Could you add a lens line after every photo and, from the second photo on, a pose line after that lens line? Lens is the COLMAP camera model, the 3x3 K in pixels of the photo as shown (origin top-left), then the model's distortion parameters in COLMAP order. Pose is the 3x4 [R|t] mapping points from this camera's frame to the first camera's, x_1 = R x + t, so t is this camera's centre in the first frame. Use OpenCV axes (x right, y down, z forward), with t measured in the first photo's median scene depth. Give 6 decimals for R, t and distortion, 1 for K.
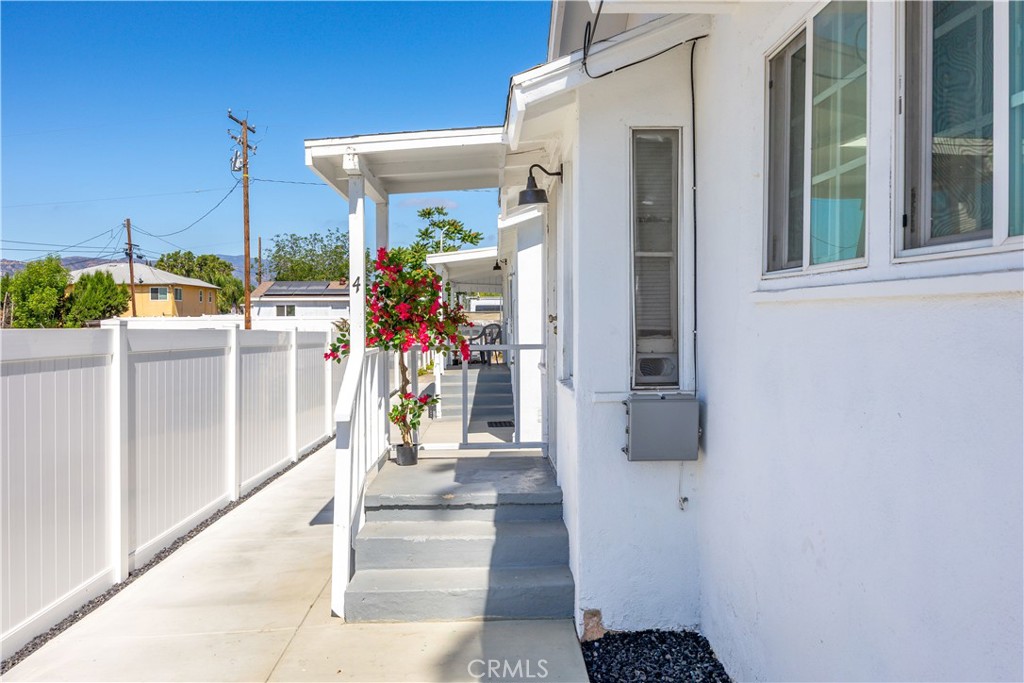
lens RADIAL K [[783.7, 0, 502.2], [0, 783.7, 326.9], [0, 0, 1]] dist [-0.009501, -0.003367]
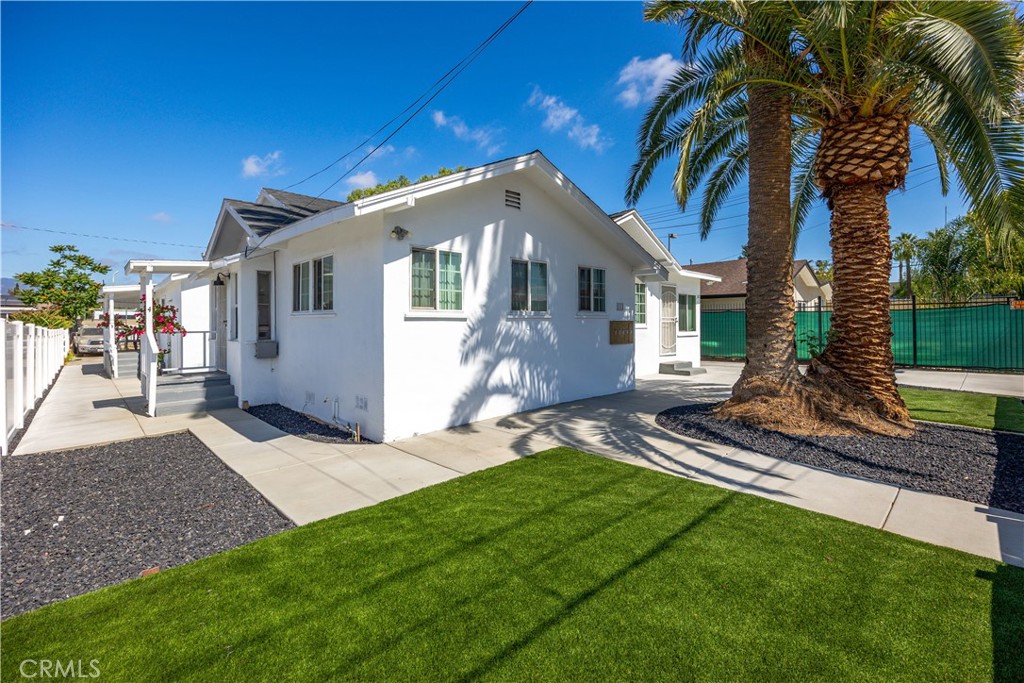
lens RADIAL K [[465.3, 0, 510.2], [0, 465.3, 325.2], [0, 0, 1]] dist [-0.008539, -0.000371]
pose [[0.745934, -0.000136, 0.666020, -0.344225], [0.006993, 0.999946, -0.007627, 0.028007], [-0.665983, 0.010347, 0.745895, -1.225949]]
